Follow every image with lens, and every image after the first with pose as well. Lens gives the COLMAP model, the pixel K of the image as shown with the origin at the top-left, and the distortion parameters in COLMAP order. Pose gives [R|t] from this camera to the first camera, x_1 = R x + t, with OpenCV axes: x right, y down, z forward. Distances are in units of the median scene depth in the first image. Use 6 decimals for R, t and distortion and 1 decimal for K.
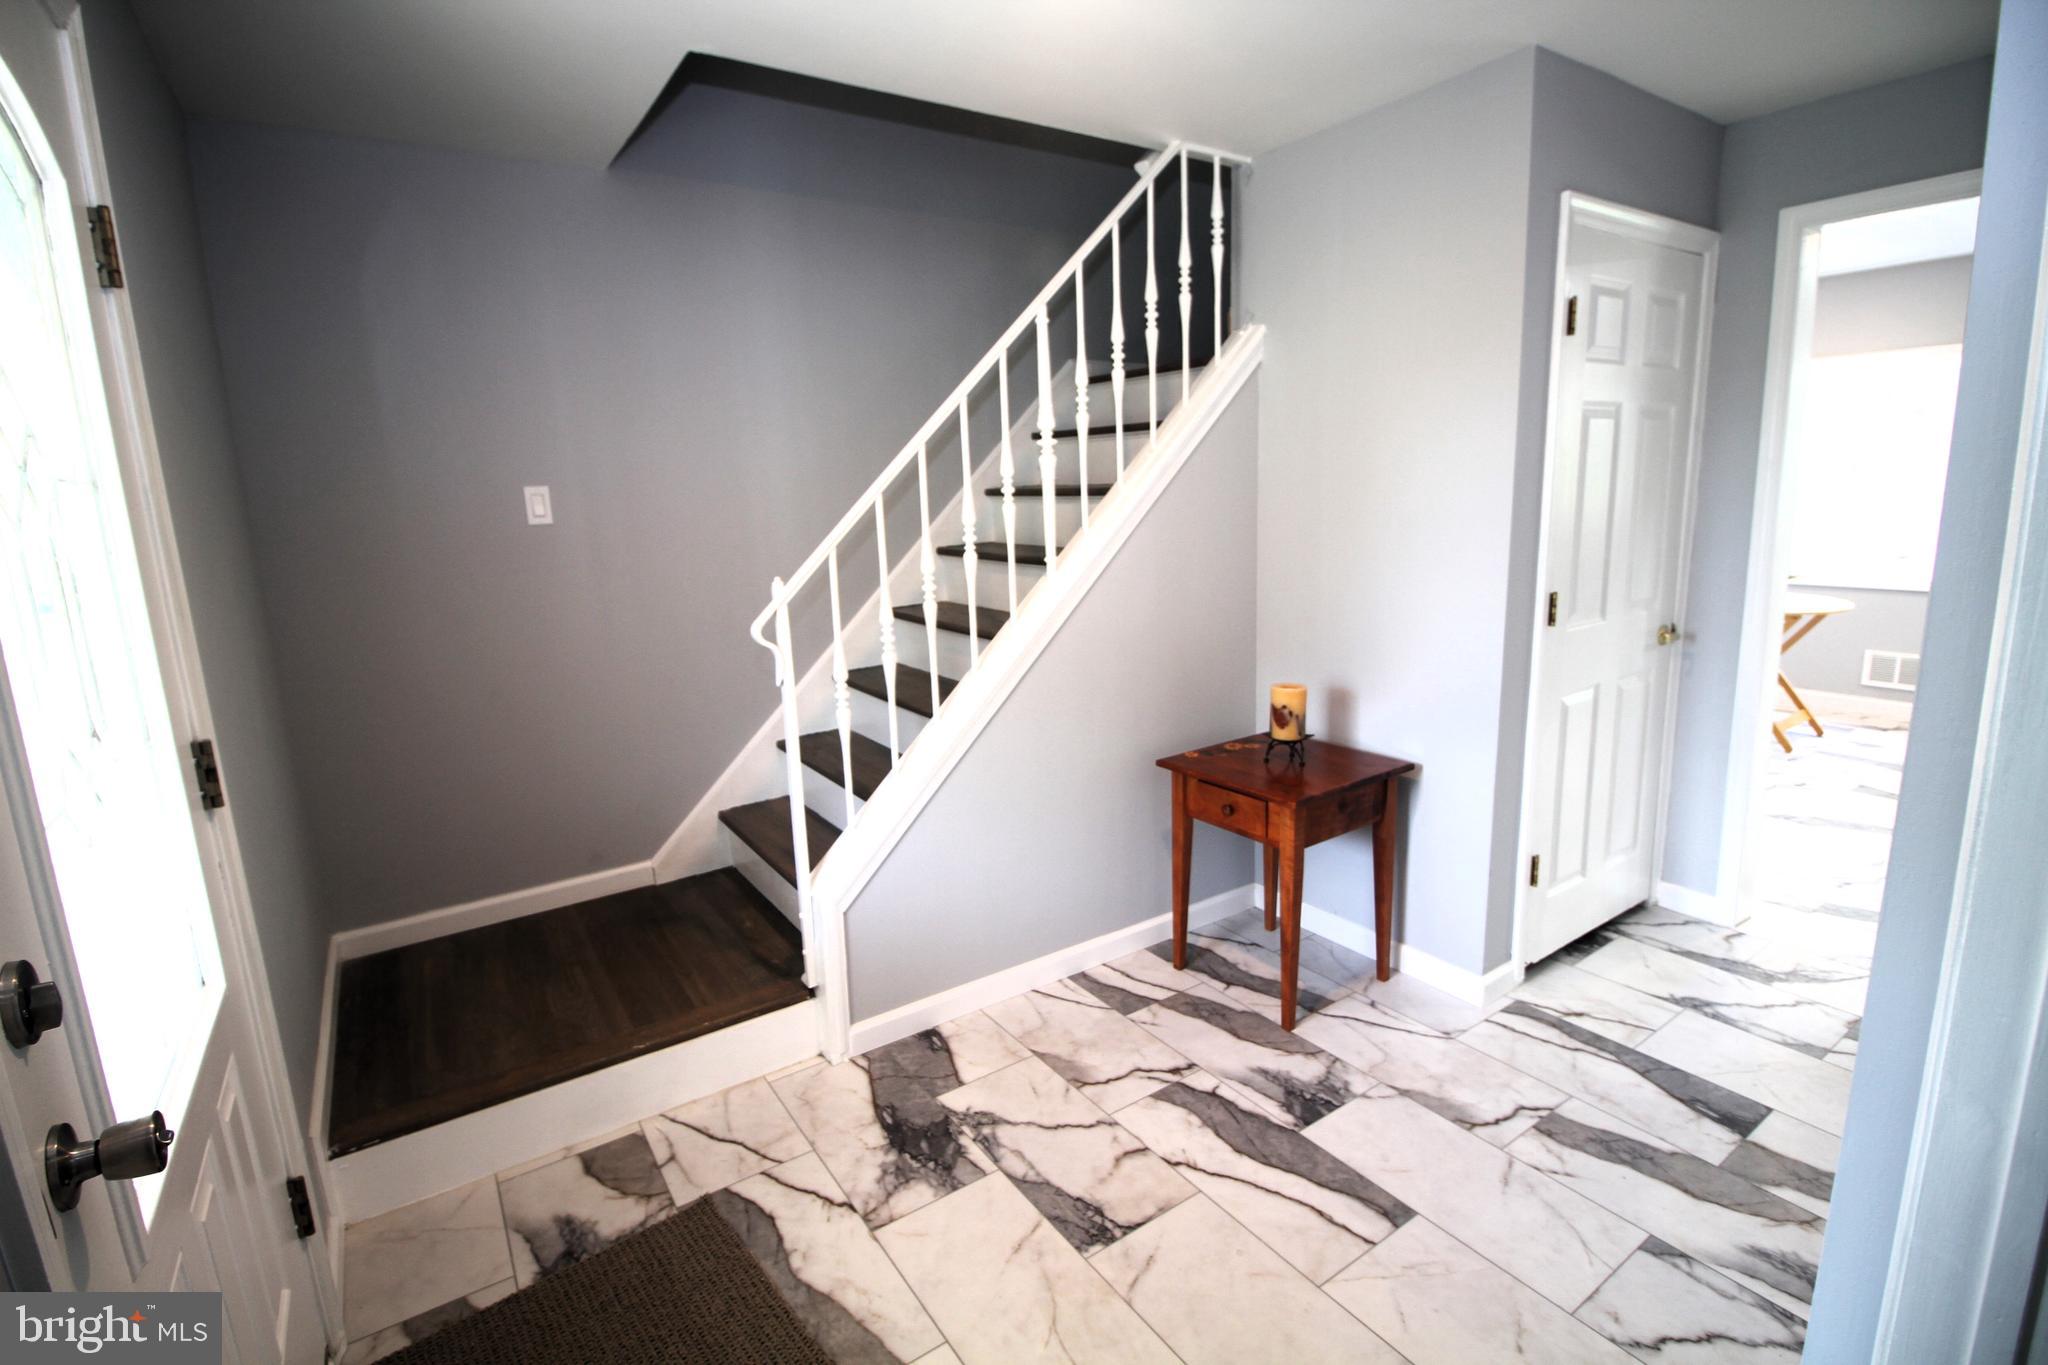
lens RADIAL K [[954.1, 0, 1021.2], [0, 954.1, 666.3], [0, 0, 1]] dist [-0.004023, -0.001641]
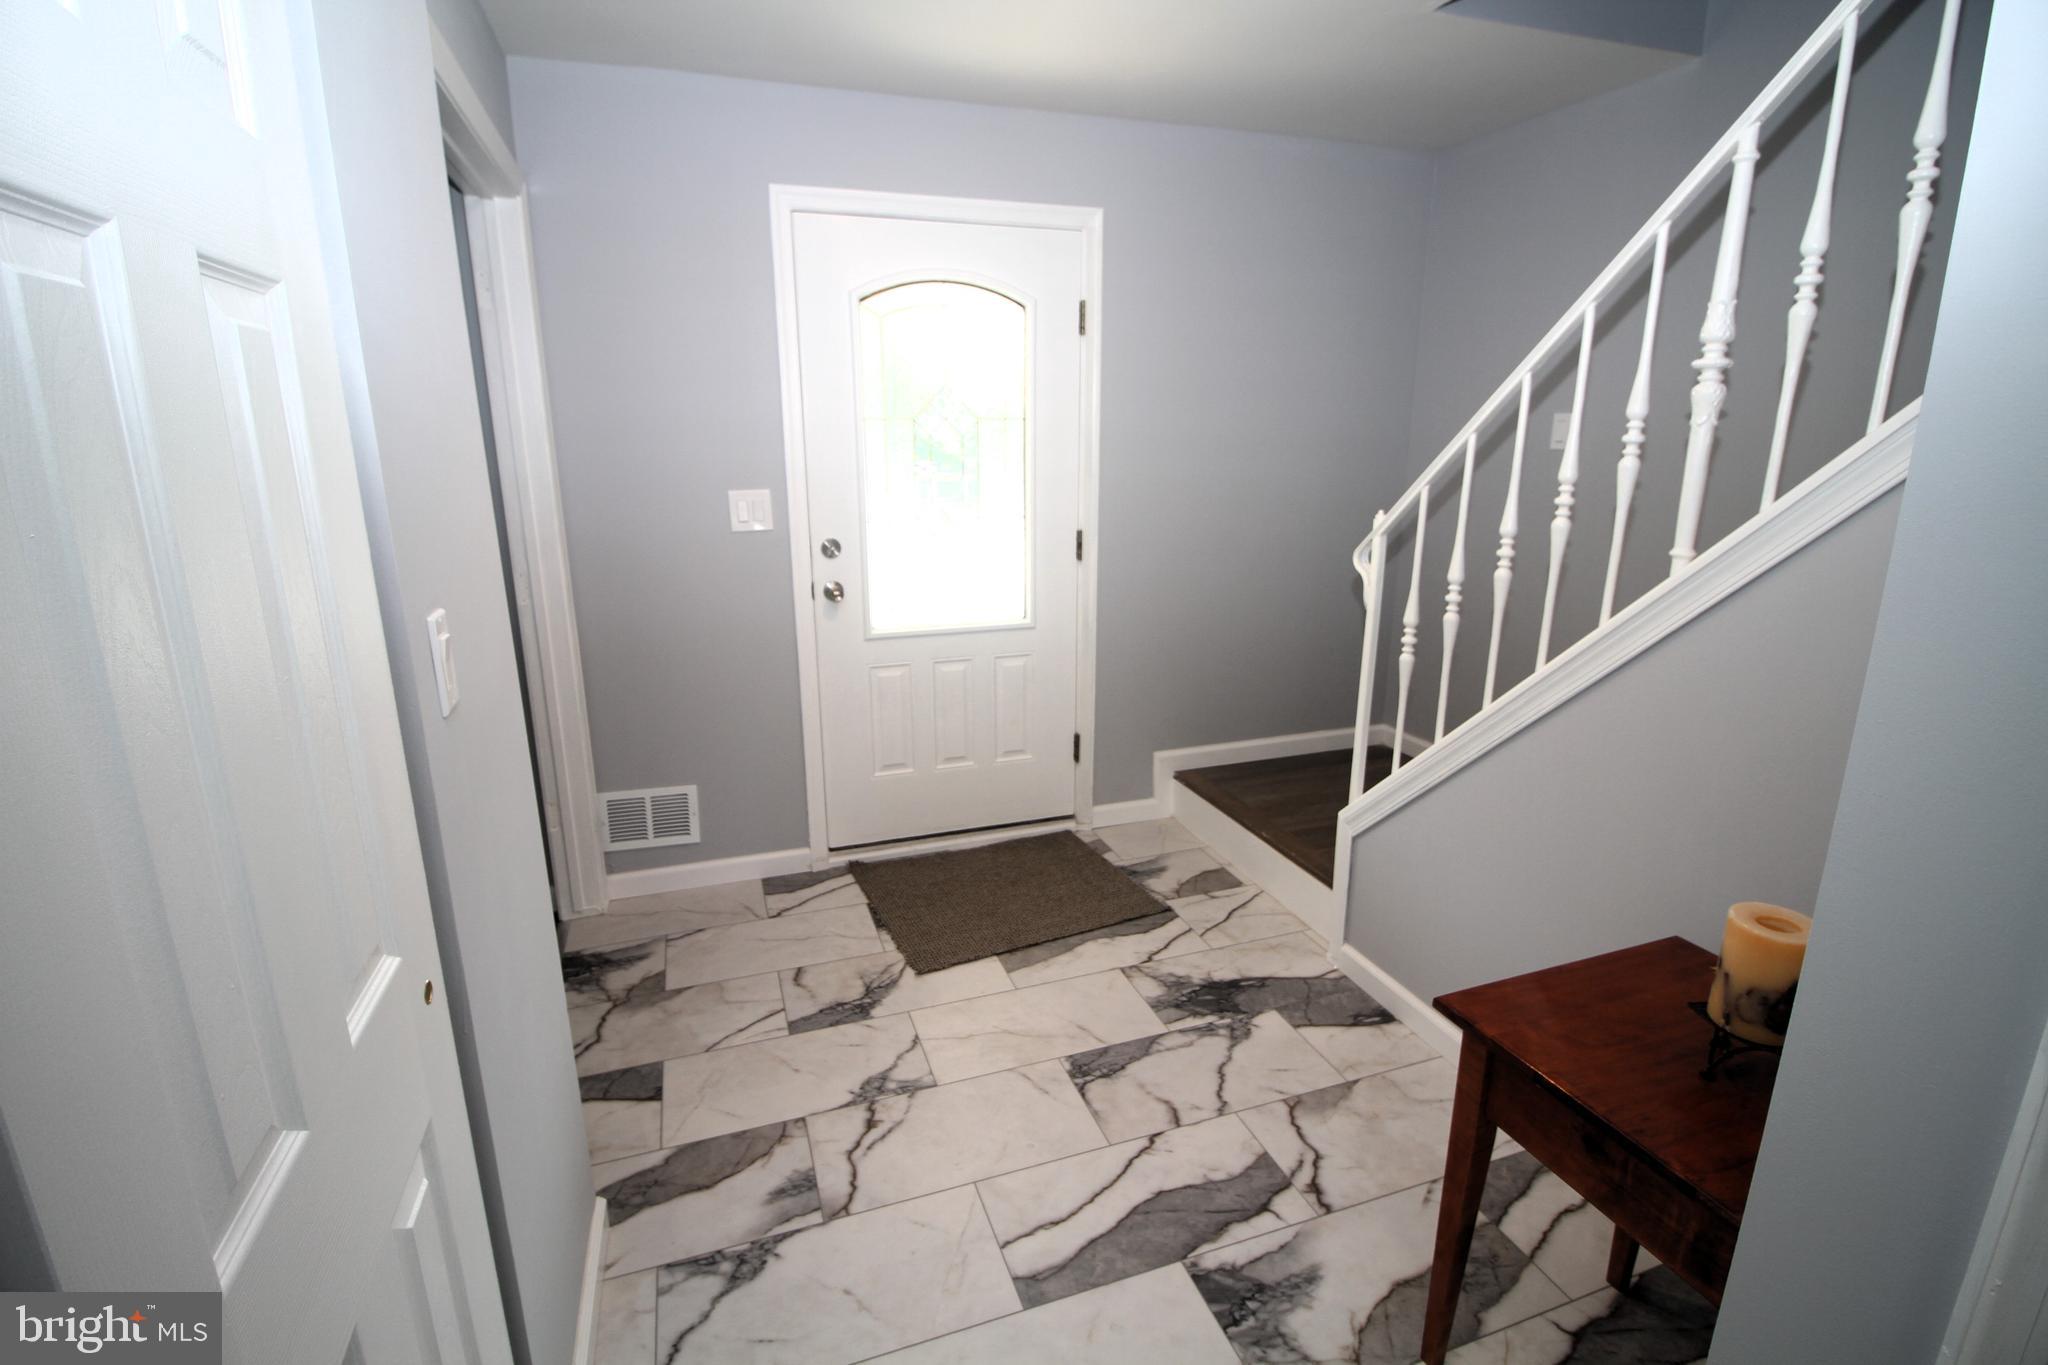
lens RADIAL K [[954.1, 0, 1027.4], [0, 954.1, 689.4], [0, 0, 1]] dist [-0.004023, -0.001641]
pose [[-0.258380, 0.287367, -0.922312, 0.947030], [-0.168803, 0.926613, 0.335996, -0.212897], [0.951181, 0.242504, -0.190910, 0.929818]]
